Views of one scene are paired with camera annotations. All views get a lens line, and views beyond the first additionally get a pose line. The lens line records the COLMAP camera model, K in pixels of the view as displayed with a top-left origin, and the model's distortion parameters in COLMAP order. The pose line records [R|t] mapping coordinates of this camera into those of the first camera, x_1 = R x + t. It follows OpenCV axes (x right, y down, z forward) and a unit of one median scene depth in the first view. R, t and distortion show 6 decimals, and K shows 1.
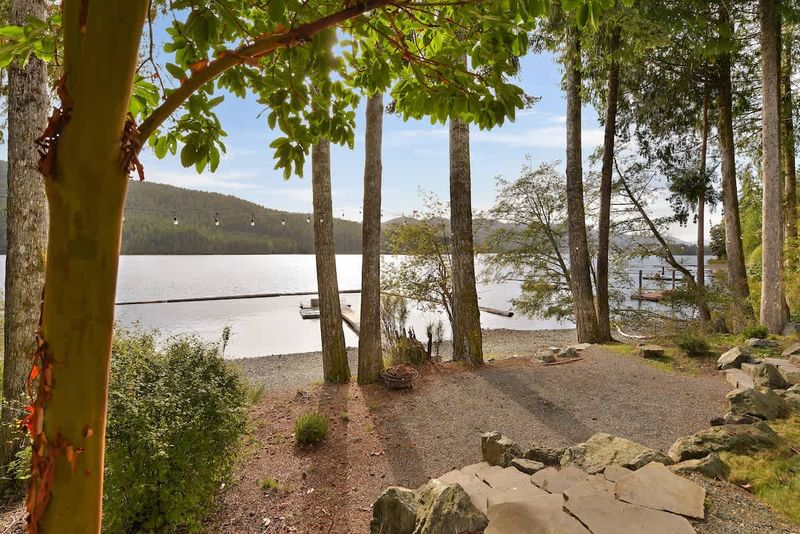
lens RADIAL K [[323.1, 0, 400.0], [0, 323.1, 267.0], [0, 0, 1]] dist [-0.001309, 0.000032]
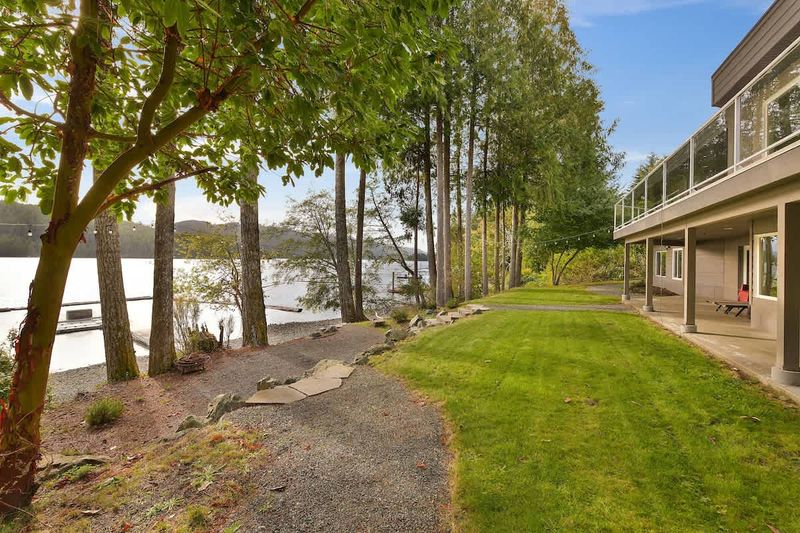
lens RADIAL K [[323.1, 0, 400.0], [0, 323.1, 266.5], [0, 0, 1]] dist [-0.001309, 0.000032]
pose [[0.835159, -0.003958, 0.549995, -0.010868], [0.008345, 0.999950, -0.005476, -0.007231], [-0.549946, 0.009163, 0.835150, -0.286344]]
